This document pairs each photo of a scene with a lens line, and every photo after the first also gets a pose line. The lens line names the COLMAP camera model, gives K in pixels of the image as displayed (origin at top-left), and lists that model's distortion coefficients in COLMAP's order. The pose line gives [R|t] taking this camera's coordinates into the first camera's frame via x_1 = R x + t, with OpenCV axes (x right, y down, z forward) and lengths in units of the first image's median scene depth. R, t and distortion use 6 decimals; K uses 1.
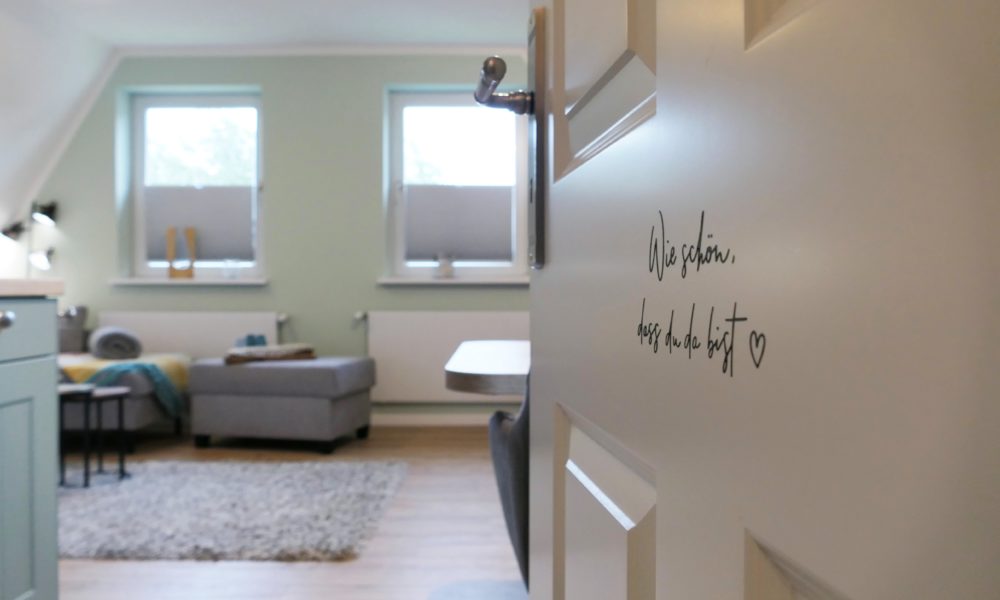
lens RADIAL K [[753.0, 0, 500.0], [0, 753.0, 300.0], [0, 0, 1]] dist [-0.013030, 0.000923]
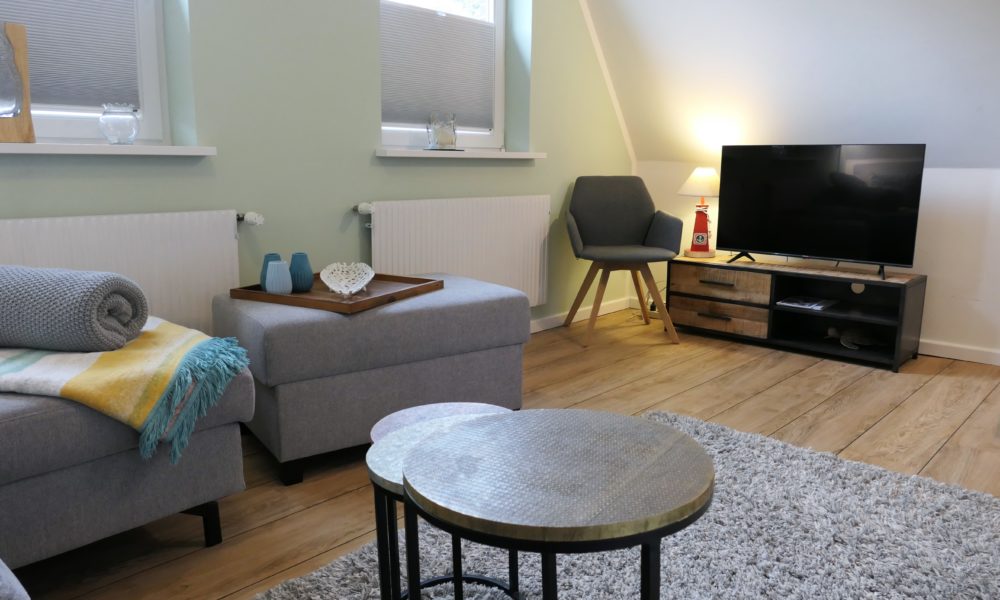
lens RADIAL K [[753.0, 0, 500.0], [0, 753.0, 300.0], [0, 0, 1]] dist [-0.013030, 0.000923]
pose [[0.671372, -0.127609, 0.730051, -0.656240], [-0.013165, 0.982856, 0.183905, -0.025536], [-0.741003, -0.133080, 0.658182, 0.545098]]
